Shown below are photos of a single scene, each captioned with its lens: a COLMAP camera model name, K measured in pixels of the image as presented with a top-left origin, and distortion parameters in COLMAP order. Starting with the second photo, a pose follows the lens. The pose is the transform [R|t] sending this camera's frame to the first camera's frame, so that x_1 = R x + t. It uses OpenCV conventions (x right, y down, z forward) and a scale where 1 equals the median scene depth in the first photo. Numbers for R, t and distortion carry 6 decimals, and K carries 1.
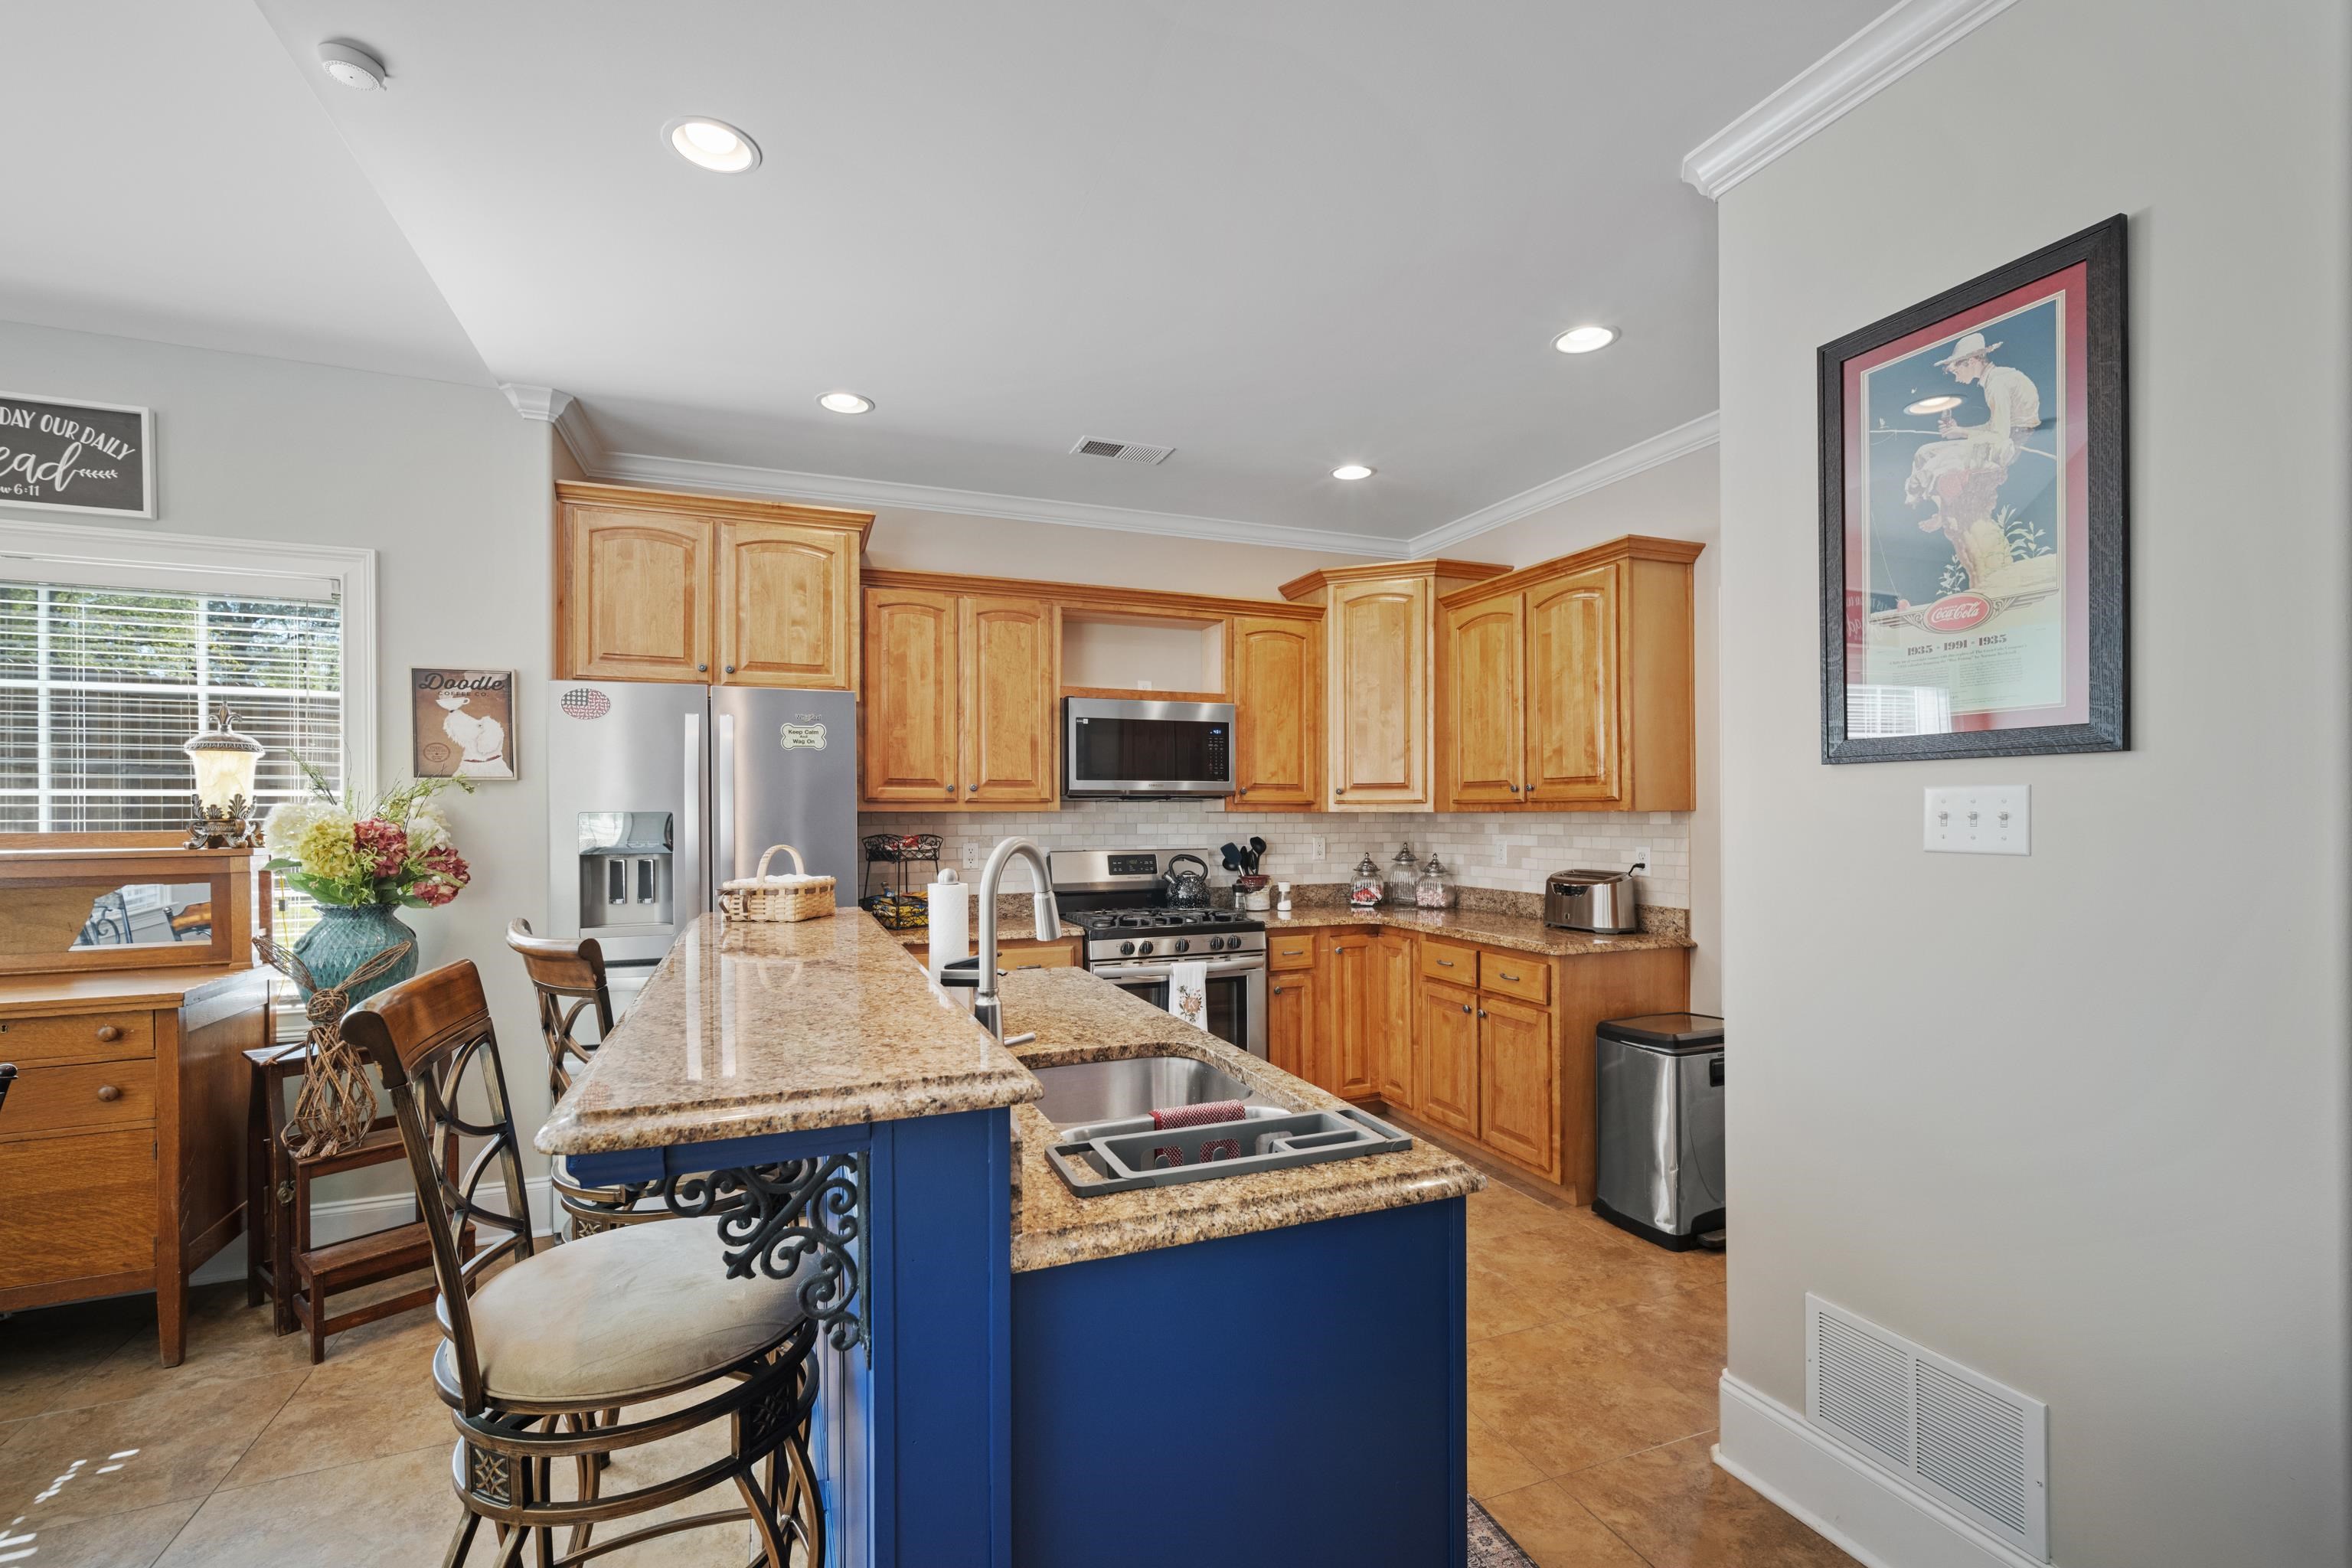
lens RADIAL K [[1020.4, 0, 1187.0], [0, 1020.4, 812.6], [0, 0, 1]] dist [-0.002982, 0.003746]
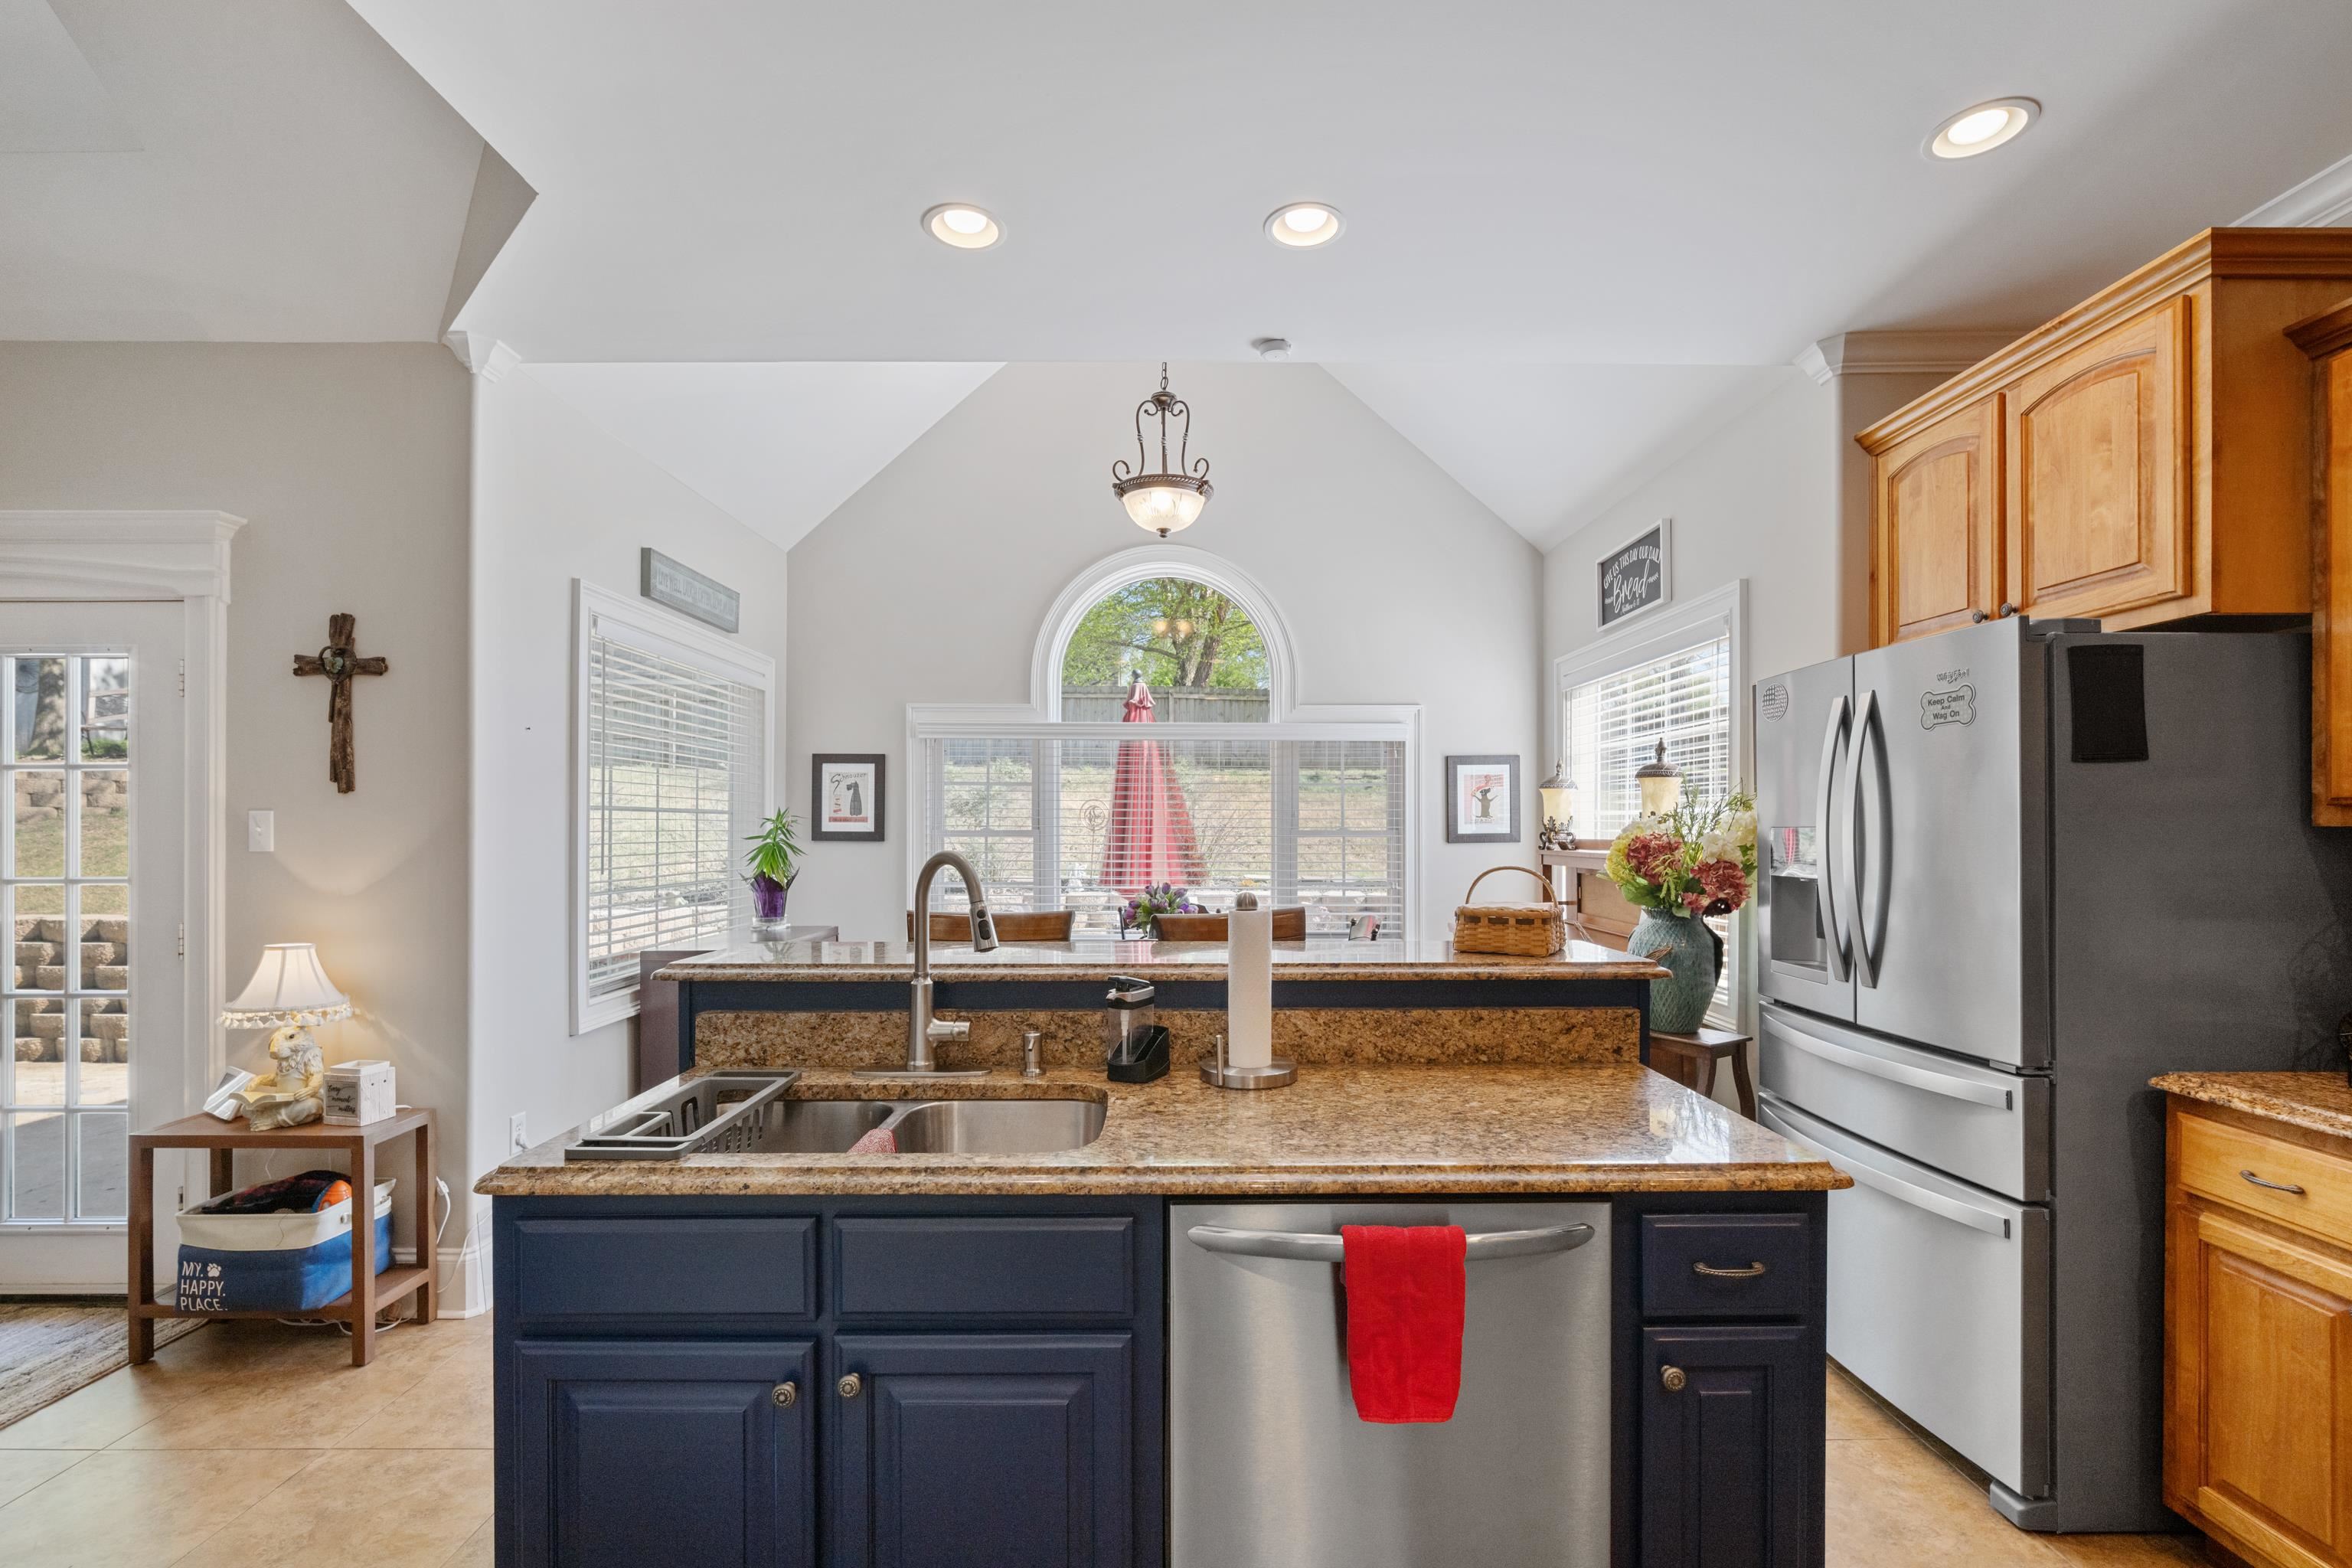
lens RADIAL K [[1041.4, 0, 1180.9], [0, 1041.4, 829.5], [0, 0, 1]] dist [-0.004163, 0.000519]
pose [[-0.370800, 0.005324, -0.928697, 0.451923], [0.000530, 0.999985, 0.005522, -0.003583], [0.928712, 0.001555, -0.370797, 0.915977]]
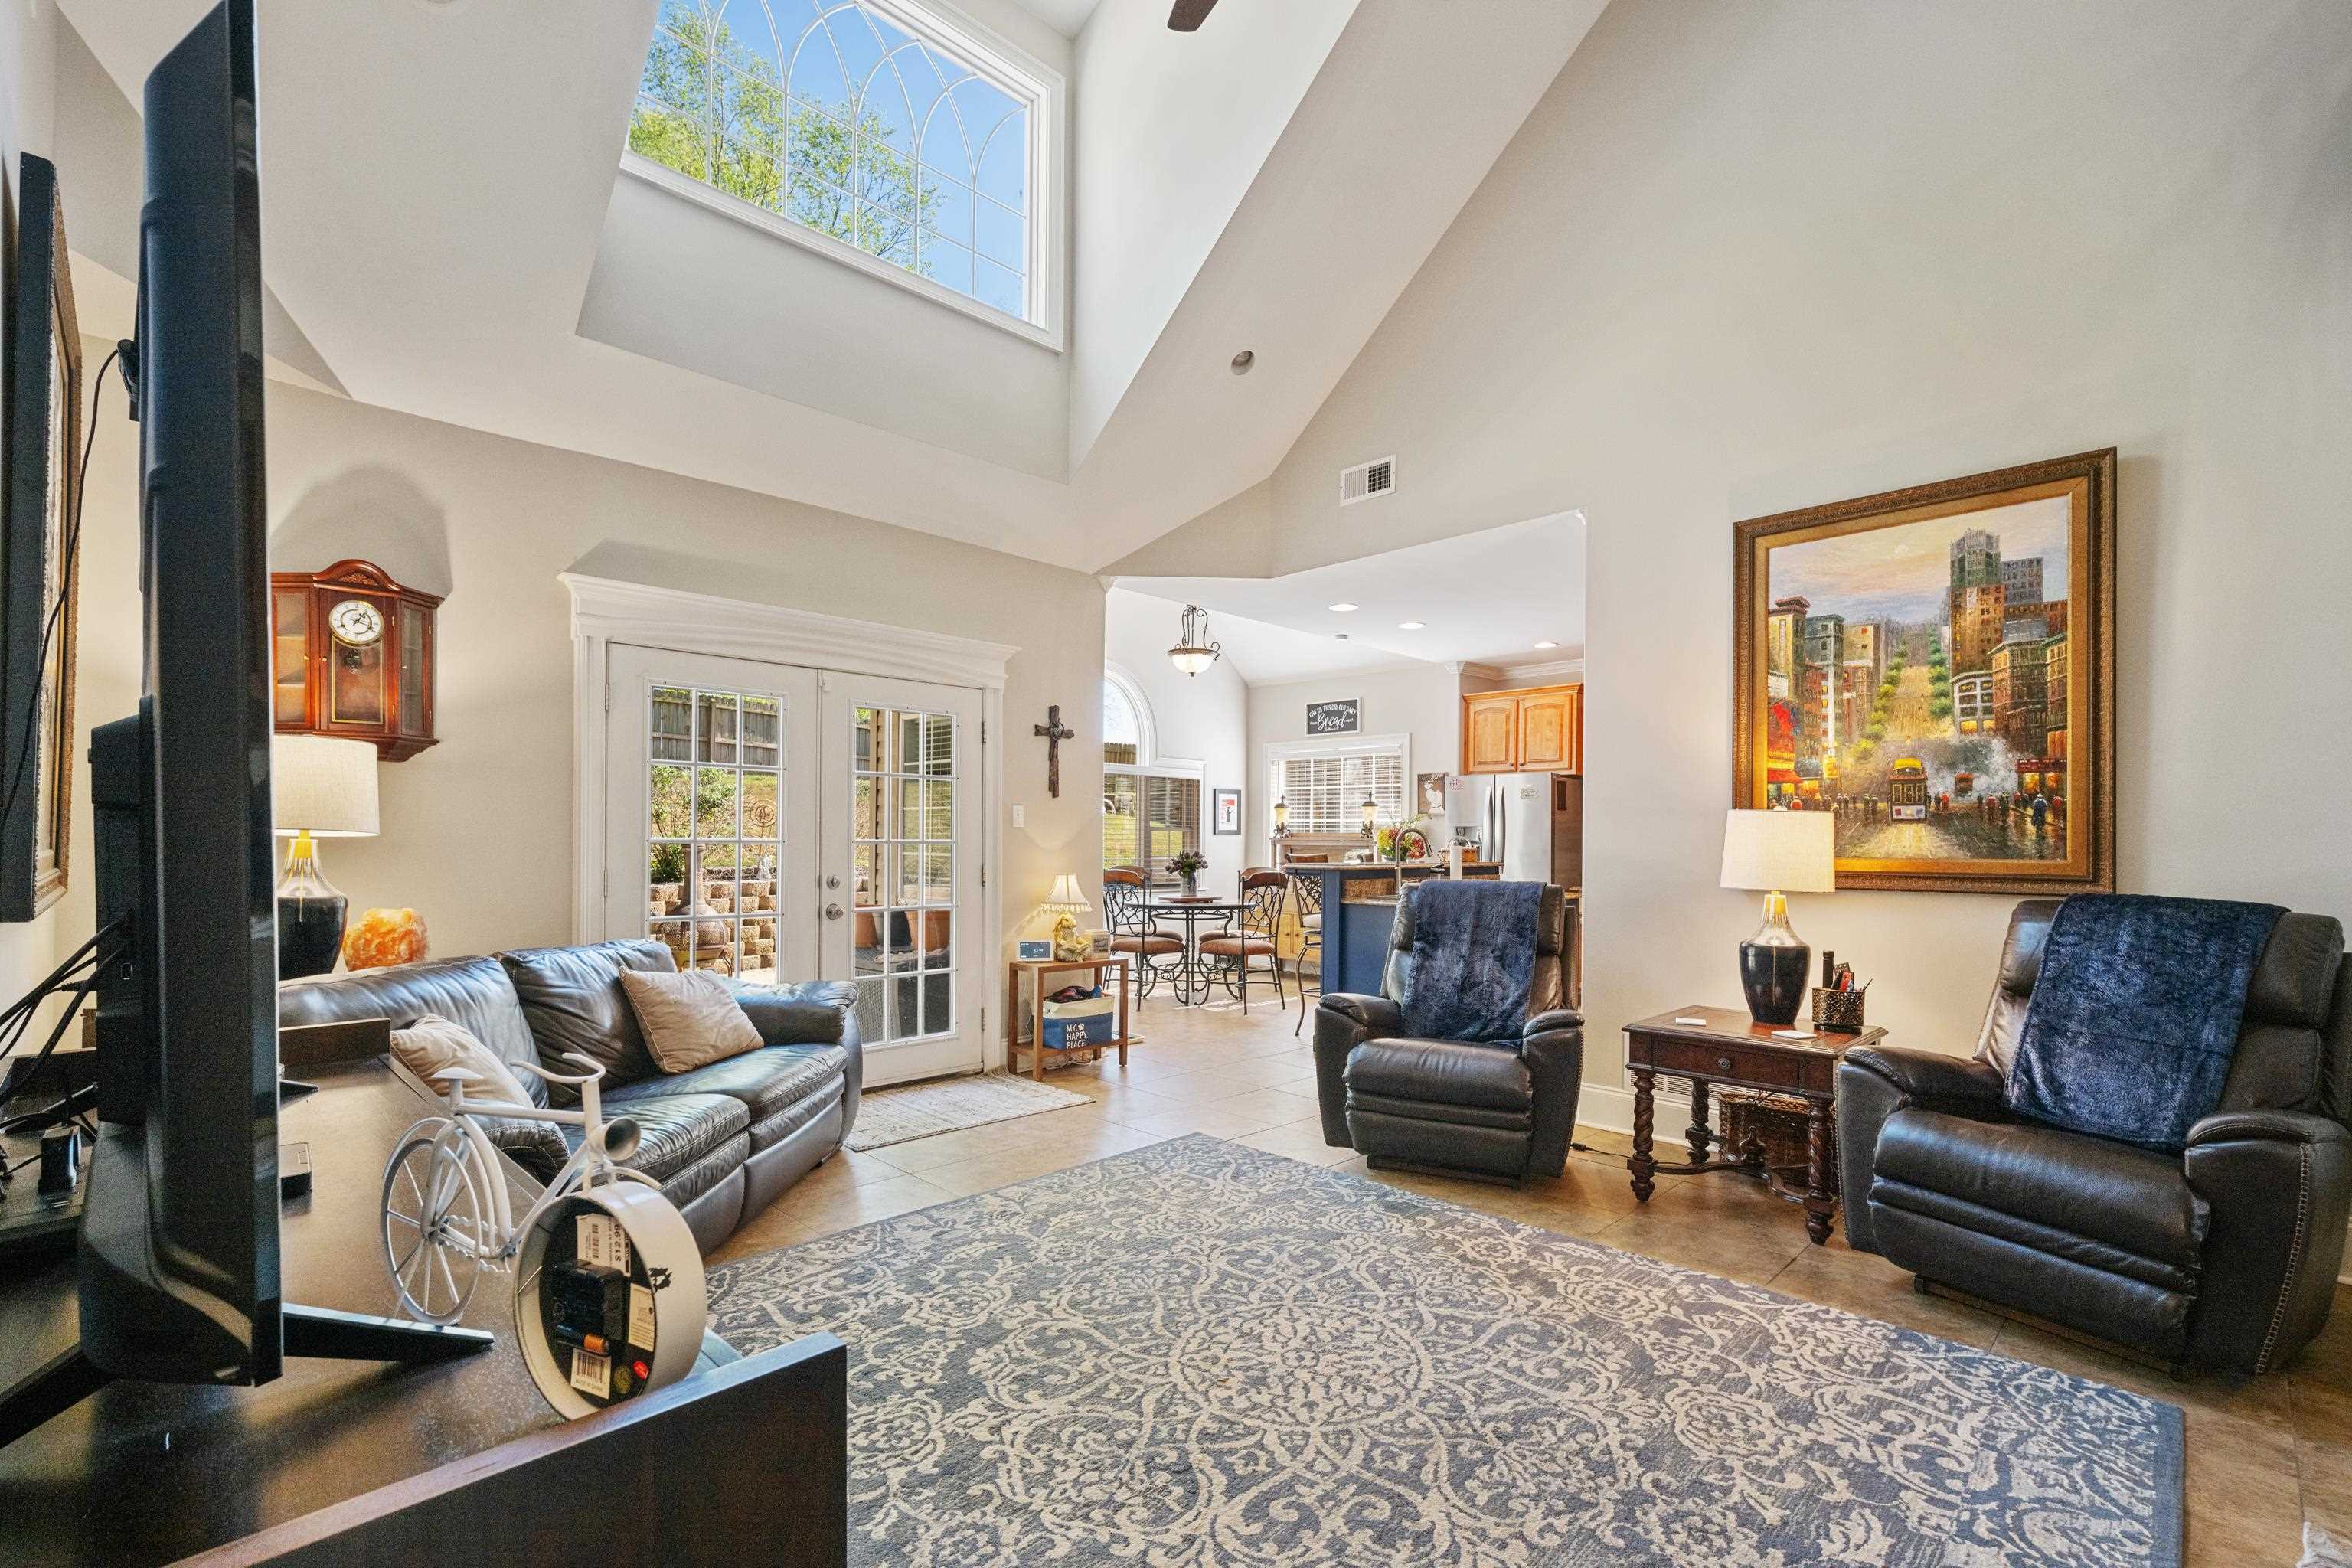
lens RADIAL K [[1041.4, 0, 1180.9], [0, 1041.4, 829.5], [0, 0, 1]] dist [-0.004163, 0.000519]
pose [[0.382932, -0.001420, -0.923775, 1.709172], [-0.012228, 0.999903, -0.006606, 0.036604], [0.923695, 0.013826, 0.382878, -0.714382]]
